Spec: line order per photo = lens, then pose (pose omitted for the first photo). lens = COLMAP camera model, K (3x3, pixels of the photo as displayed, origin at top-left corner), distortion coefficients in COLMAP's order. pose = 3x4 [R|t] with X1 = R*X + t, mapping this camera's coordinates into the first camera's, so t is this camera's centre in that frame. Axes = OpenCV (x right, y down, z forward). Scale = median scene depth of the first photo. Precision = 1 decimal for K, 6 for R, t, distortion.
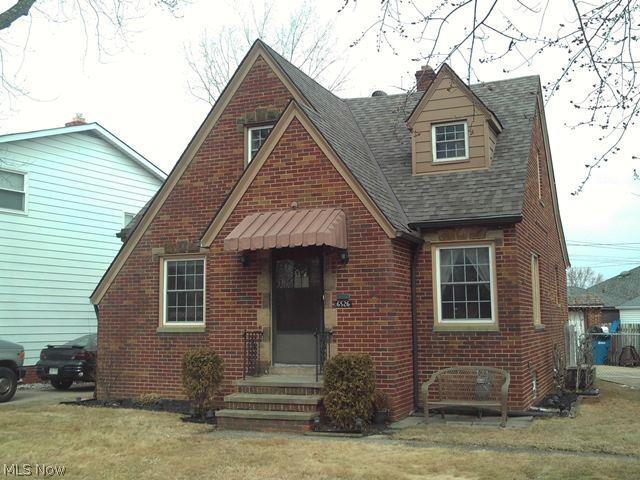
lens RADIAL K [[848.0, 0, 320.0], [0, 848.0, 240.0], [0, 0, 1]] dist [-0.165470, 0.436359]
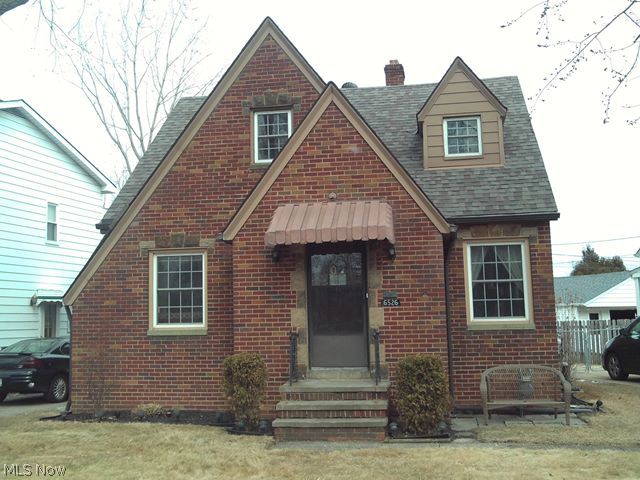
lens RADIAL K [[848.0, 0, 320.0], [0, 848.0, 240.0], [0, 0, 1]] dist [-0.165470, 0.436359]
pose [[0.967408, 0.014894, 0.252784, -0.275642], [-0.014071, 0.999888, -0.005061, 0.011510], [-0.252831, 0.001339, 0.967509, 0.102513]]
